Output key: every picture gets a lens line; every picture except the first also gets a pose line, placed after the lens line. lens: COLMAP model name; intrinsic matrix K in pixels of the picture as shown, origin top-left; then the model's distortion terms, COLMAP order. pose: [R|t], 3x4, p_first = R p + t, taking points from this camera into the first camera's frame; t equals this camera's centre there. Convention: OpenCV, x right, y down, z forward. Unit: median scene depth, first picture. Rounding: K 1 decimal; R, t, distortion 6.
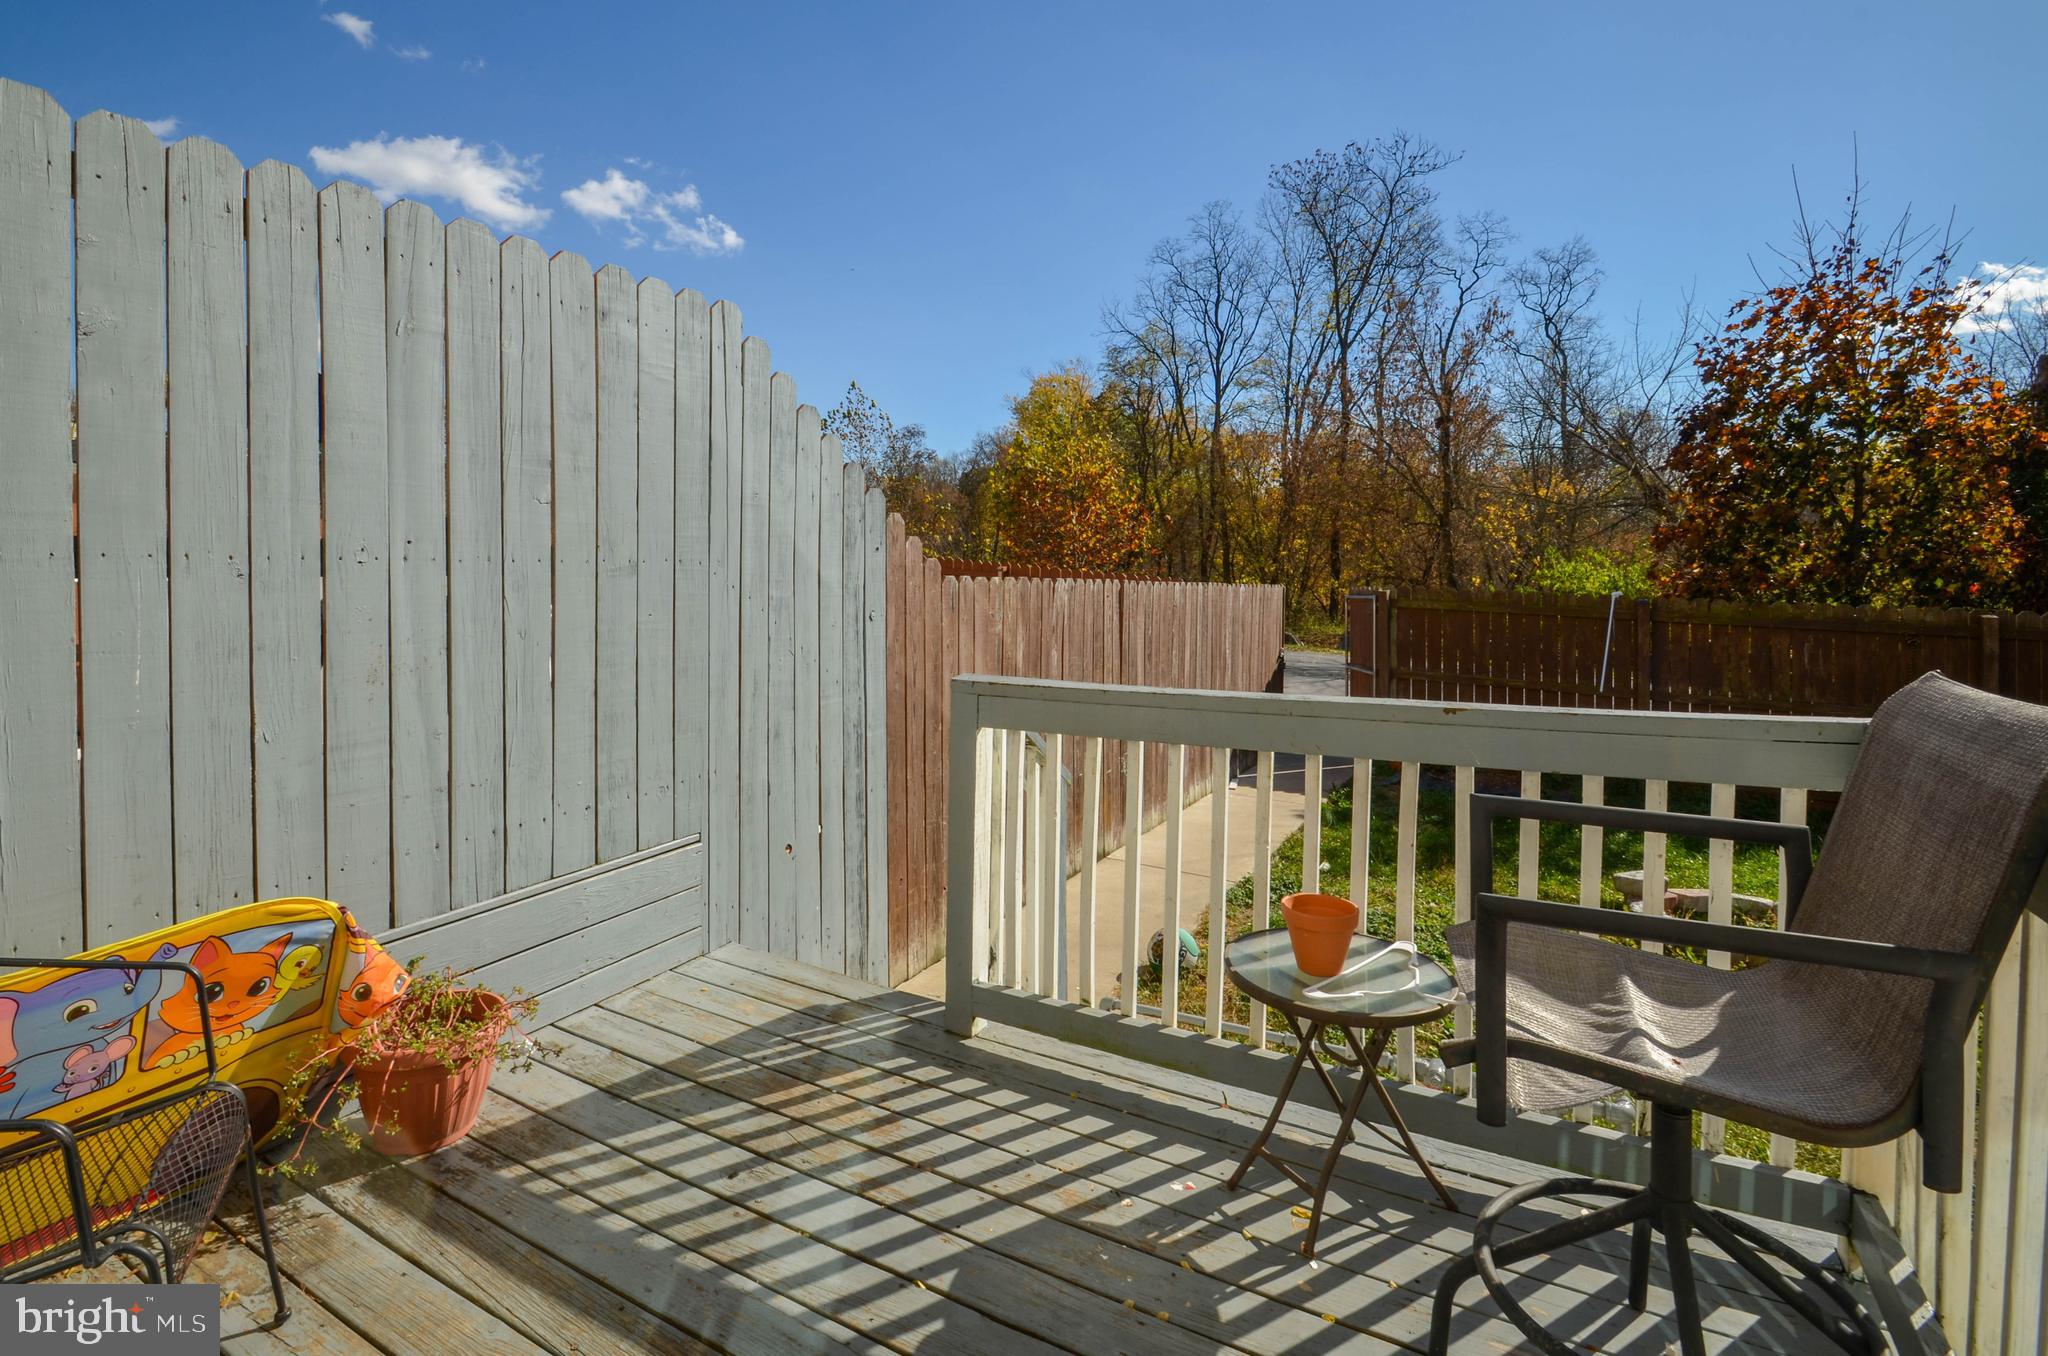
lens RADIAL K [[922.3, 0, 1024.0], [0, 922.3, 678.0], [0, 0, 1]] dist [0.001021, -0.000614]
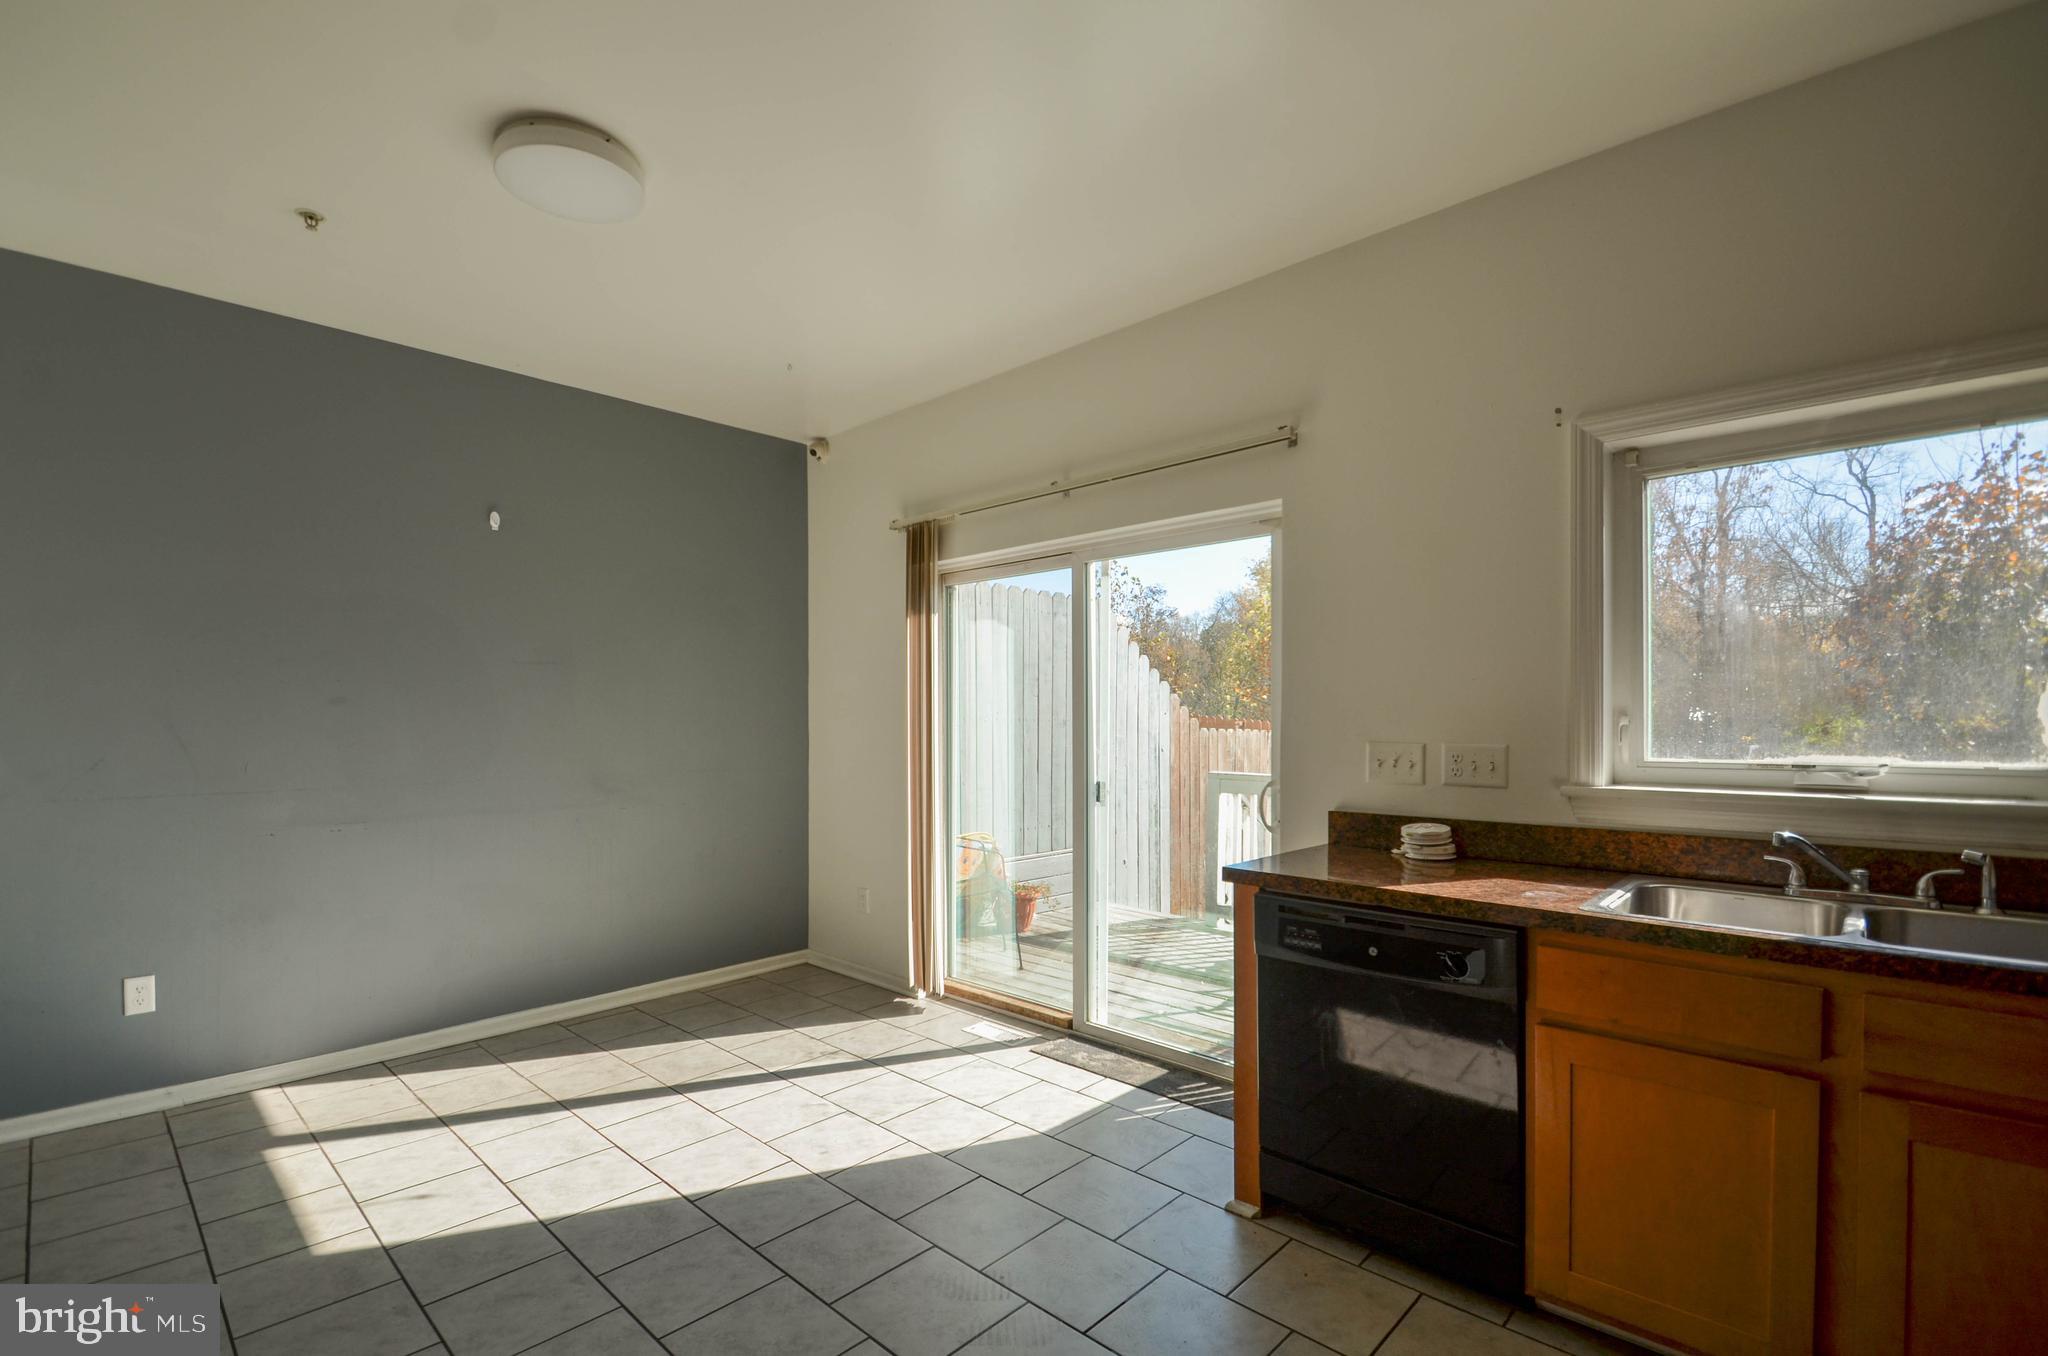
lens RADIAL K [[911.8, 0, 1063.6], [0, 911.8, 678.0], [0, 0, 1]] dist [0.001238, -0.000082]
pose [[0.976432, -0.004193, -0.215783, 0.040746], [-0.031495, 0.986340, -0.161685, 0.098737], [0.213514, 0.164671, 0.962962, -0.874305]]
